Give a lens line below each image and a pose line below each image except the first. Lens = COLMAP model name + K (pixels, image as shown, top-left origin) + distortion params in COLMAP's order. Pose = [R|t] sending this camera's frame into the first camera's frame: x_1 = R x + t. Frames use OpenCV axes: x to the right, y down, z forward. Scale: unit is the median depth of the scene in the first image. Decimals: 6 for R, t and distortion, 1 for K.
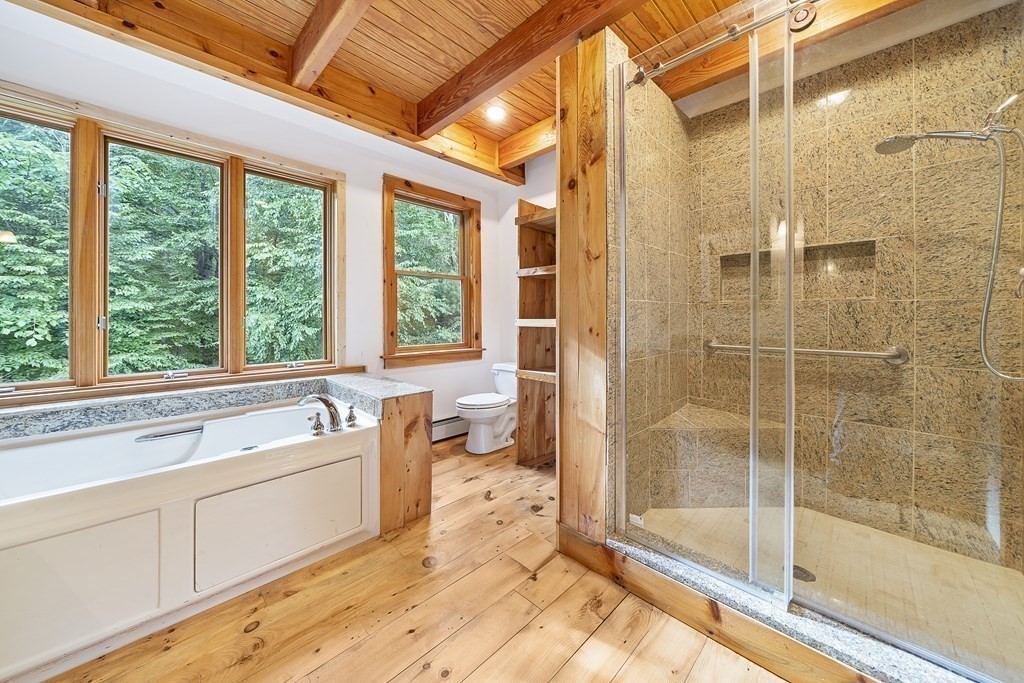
lens RADIAL K [[364.8, 0, 511.5], [0, 364.8, 315.7], [0, 0, 1]] dist [-0.001435, -0.000255]
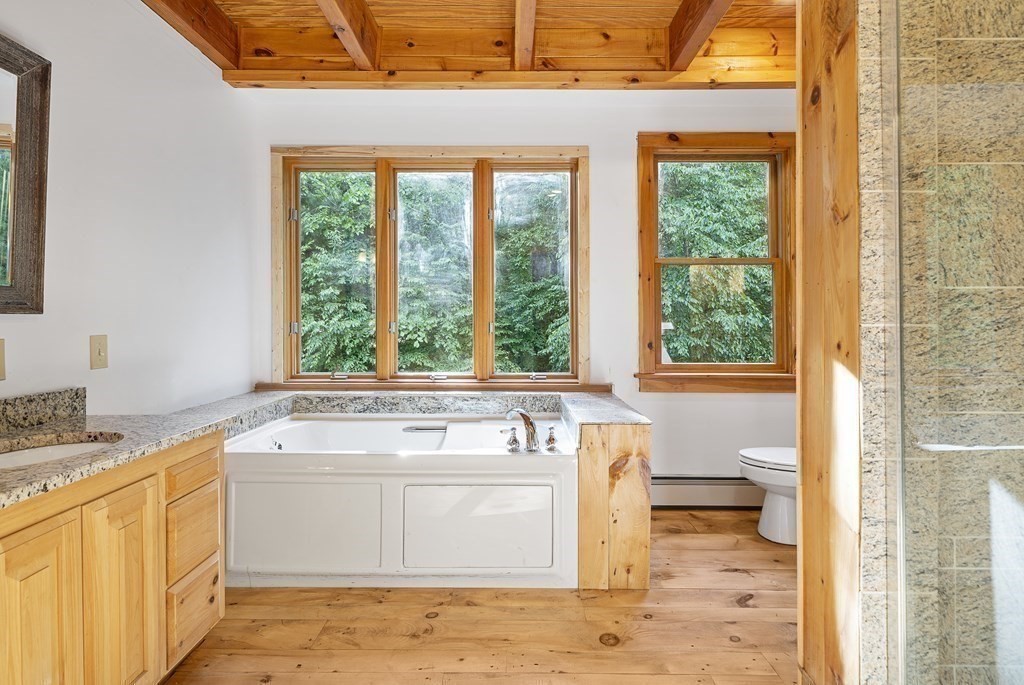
lens RADIAL K [[539.4, 0, 512.2], [0, 539.4, 321.1], [0, 0, 1]] dist [0.001393, 0.000489]
pose [[0.704567, -0.000639, -0.709637, 0.371851], [0.001038, 0.999999, 0.000130, -0.000227], [0.709637, -0.000828, 0.704567, 0.040130]]
